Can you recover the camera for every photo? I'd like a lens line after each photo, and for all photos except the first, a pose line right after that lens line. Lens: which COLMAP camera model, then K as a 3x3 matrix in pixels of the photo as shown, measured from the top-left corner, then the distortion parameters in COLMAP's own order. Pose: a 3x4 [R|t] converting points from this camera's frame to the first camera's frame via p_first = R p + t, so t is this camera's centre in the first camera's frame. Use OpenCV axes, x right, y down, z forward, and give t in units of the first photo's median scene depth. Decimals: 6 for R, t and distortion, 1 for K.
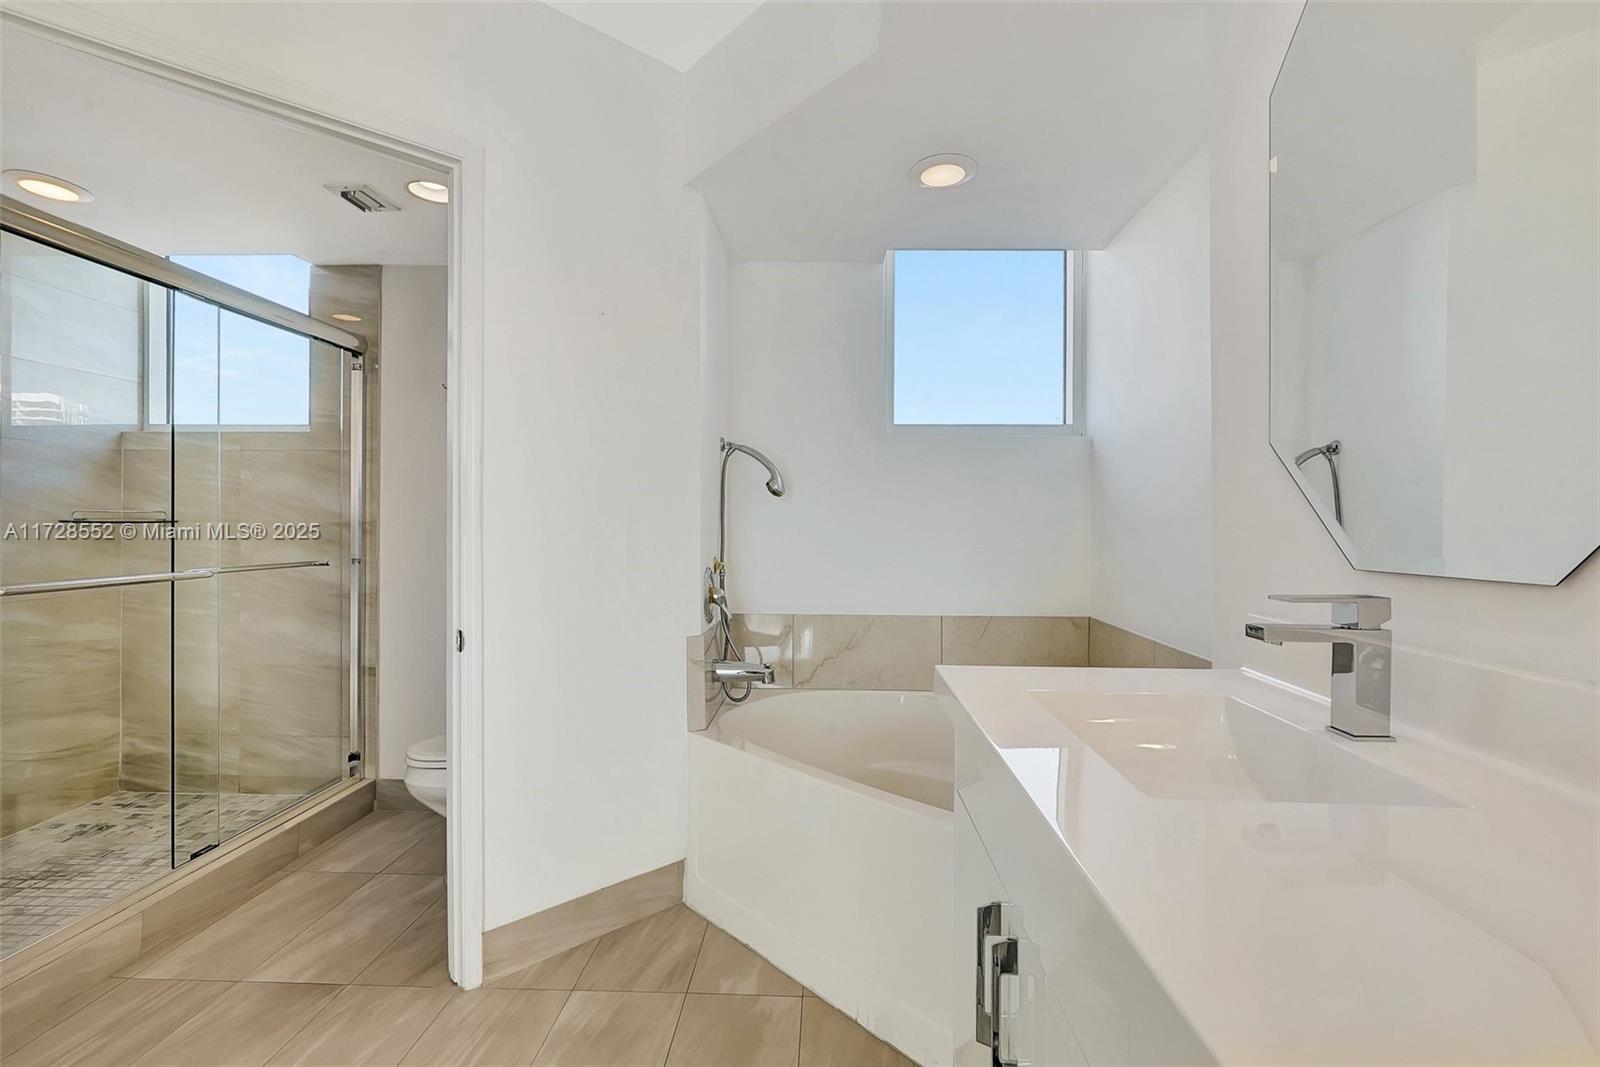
lens RADIAL K [[733.9, 0, 830.1], [0, 733.9, 523.3], [0, 0, 1]] dist [-0.010777, 0.000102]
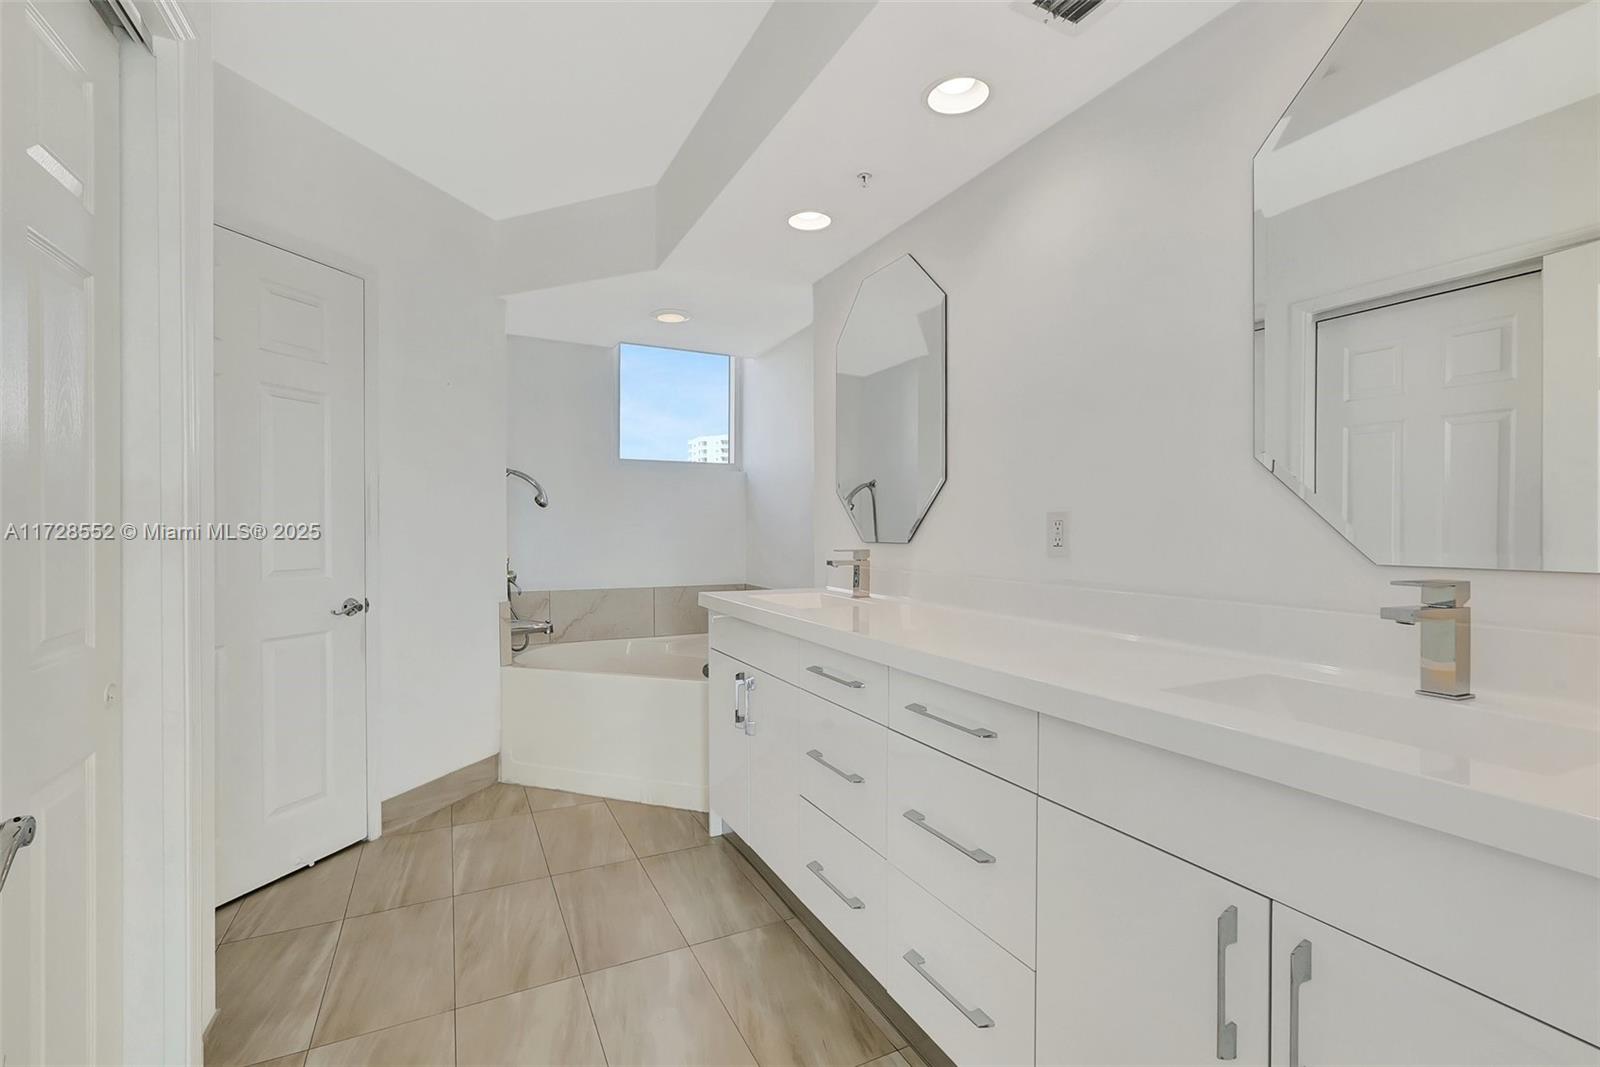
lens RADIAL K [[714.8, 0, 798.3], [0, 714.8, 523.7], [0, 0, 1]] dist [-0.006751, 0.000348]
pose [[0.893569, -0.001105, 0.448924, -0.308957], [0.003034, 0.999989, -0.003579, 0.002059], [-0.448915, 0.004560, 0.893563, -0.570605]]
